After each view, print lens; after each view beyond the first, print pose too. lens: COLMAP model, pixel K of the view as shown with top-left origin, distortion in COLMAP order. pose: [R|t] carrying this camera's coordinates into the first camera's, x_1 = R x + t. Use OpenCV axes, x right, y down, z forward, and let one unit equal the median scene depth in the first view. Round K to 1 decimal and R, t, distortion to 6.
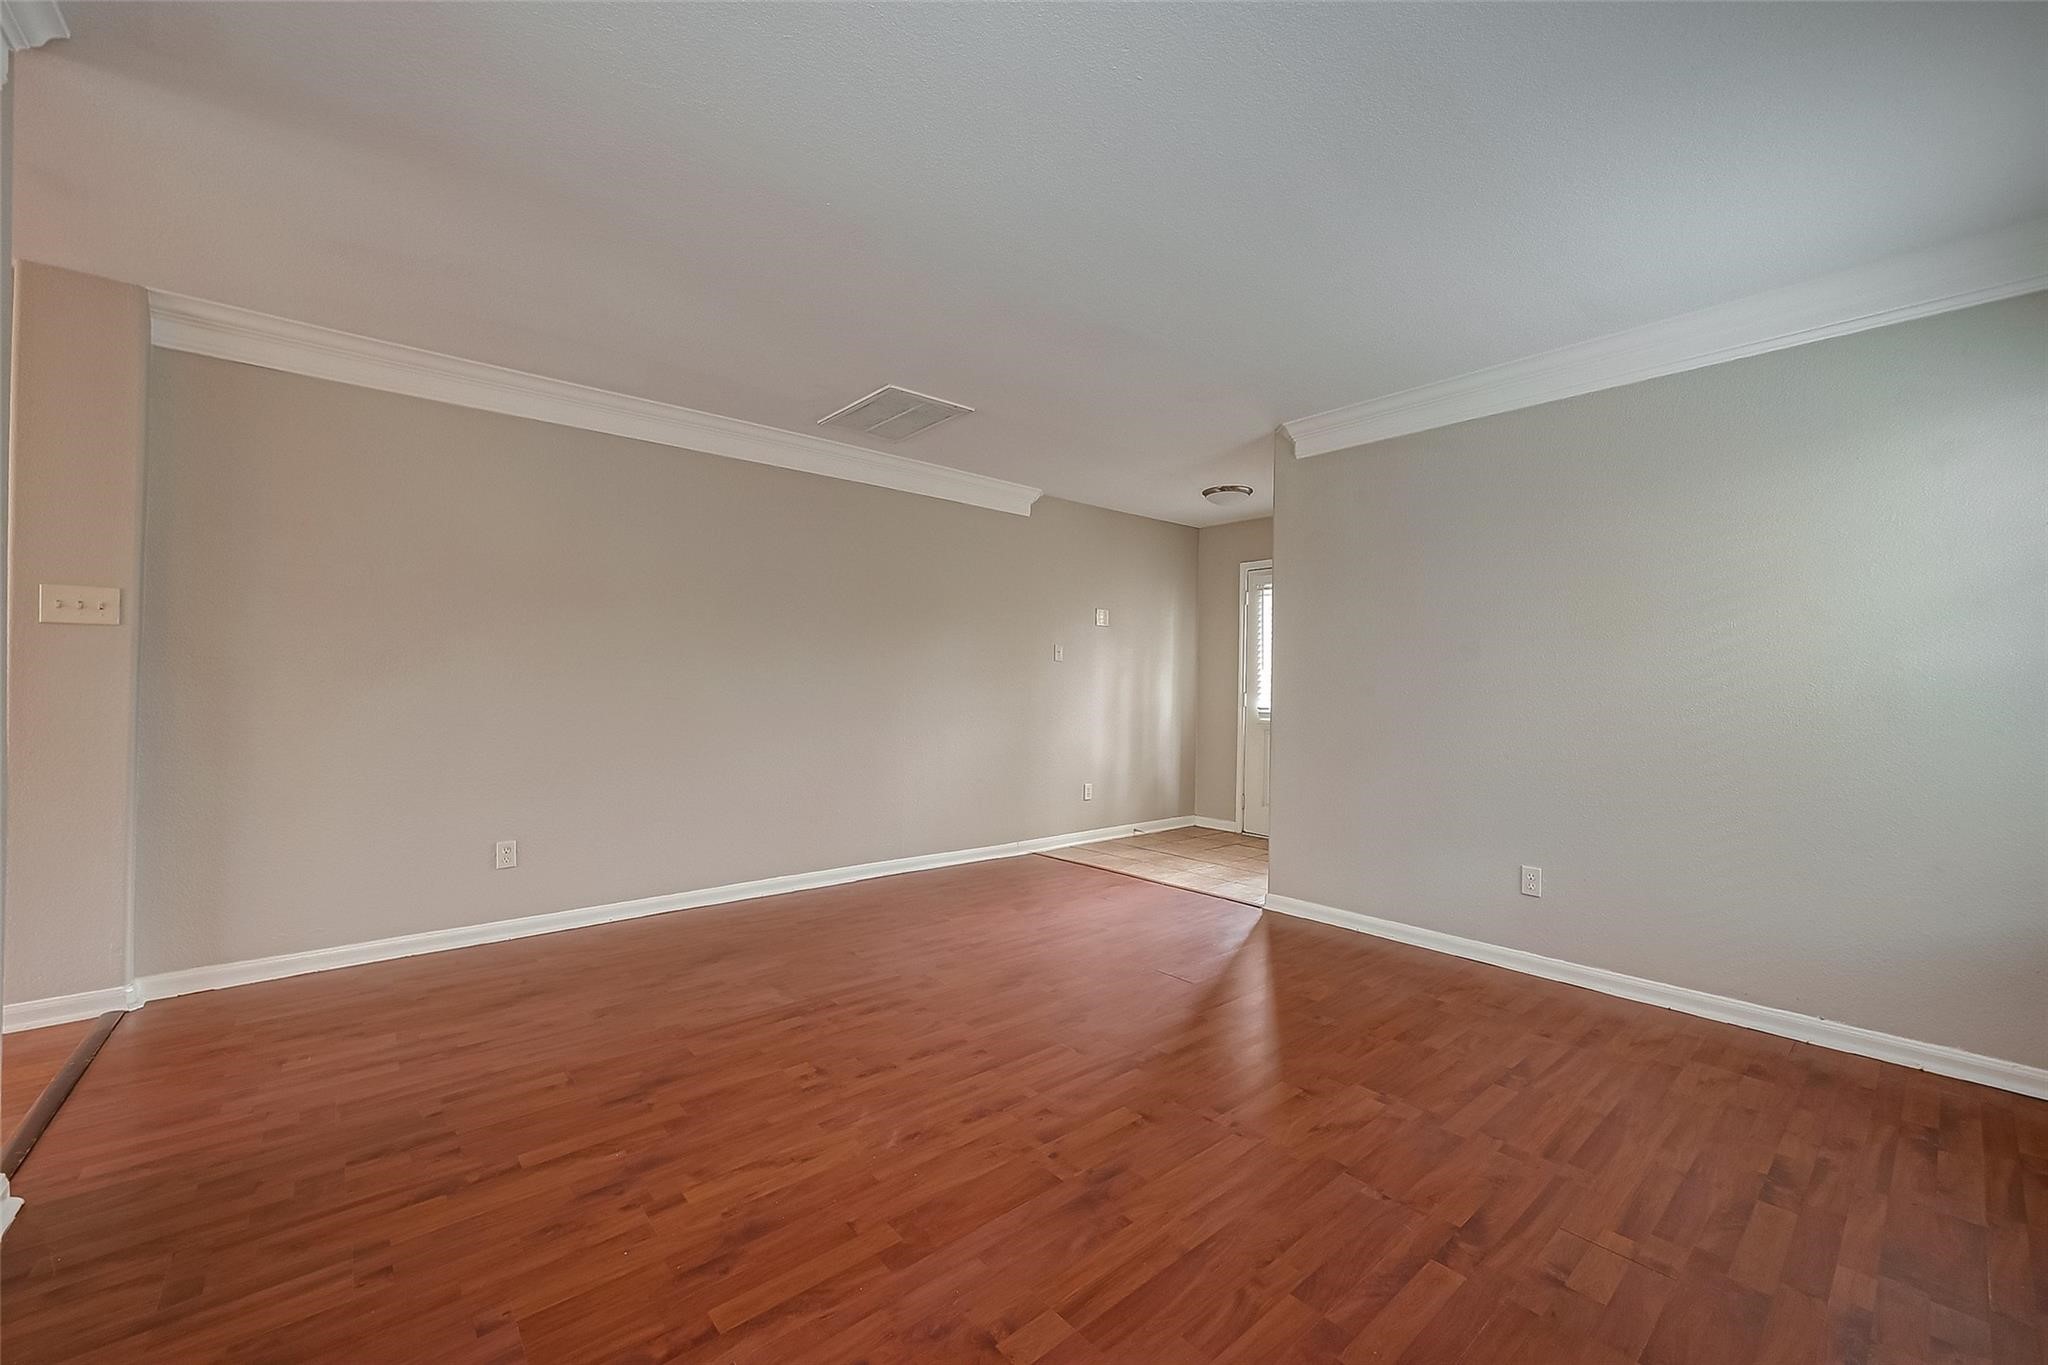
lens RADIAL K [[804.1, 0, 1028.1], [0, 804.1, 681.5], [0, 0, 1]] dist [0.001800, 0.000224]
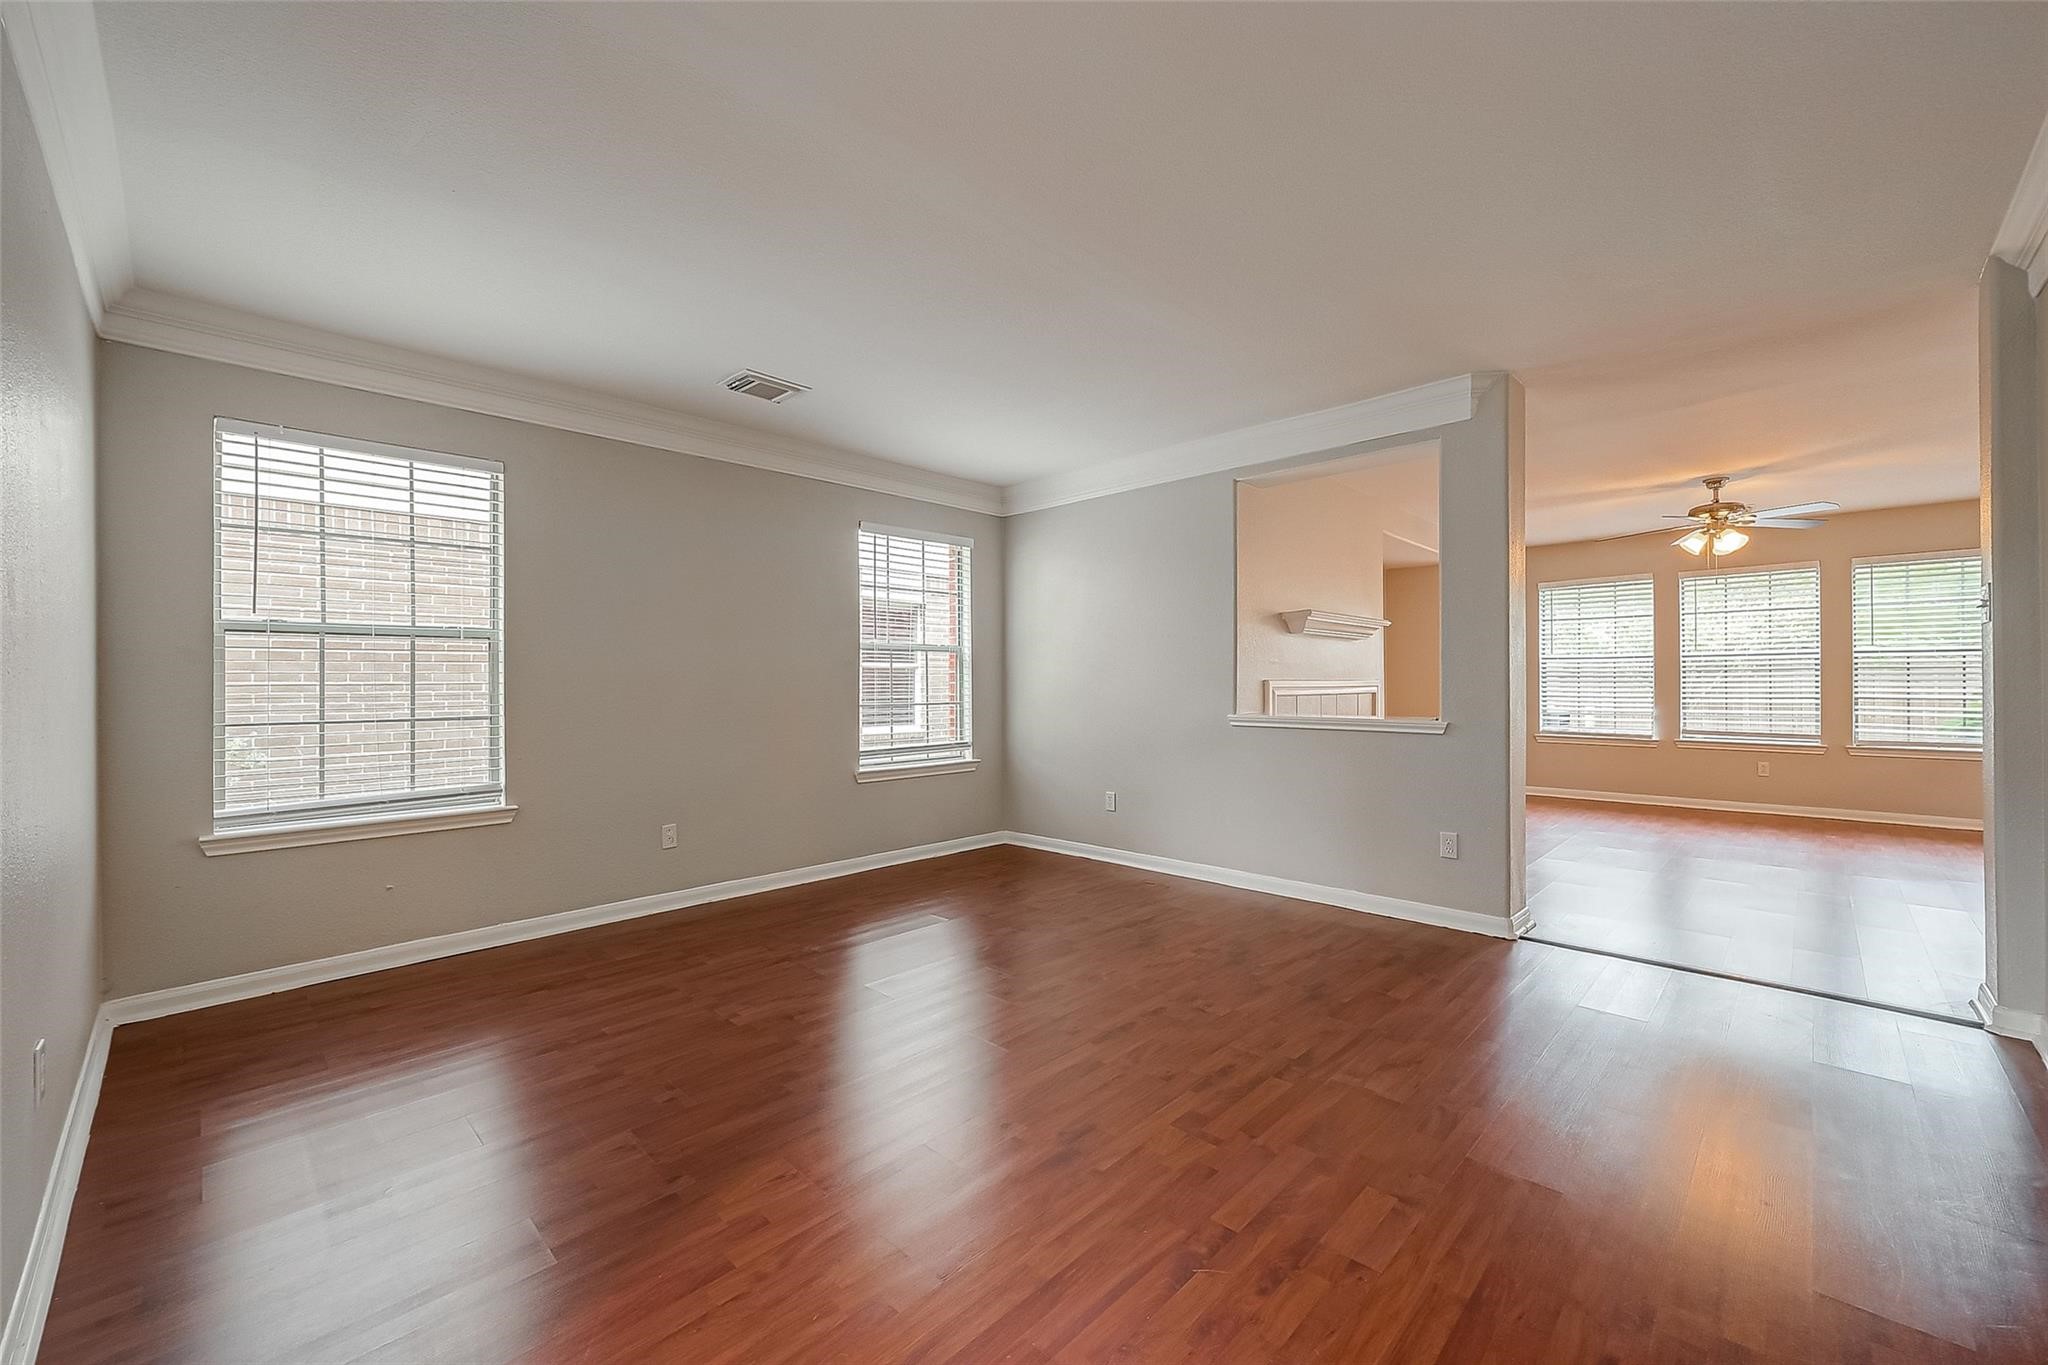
lens RADIAL K [[806.9, 0, 1027.3], [0, 806.9, 681.8], [0, 0, 1]] dist [-0.000808, -0.000247]
pose [[-0.996506, -0.005259, -0.083357, 0.079119], [-0.004588, 0.999956, -0.008240, 0.013992], [0.083397, -0.007829, -0.996486, 1.816336]]
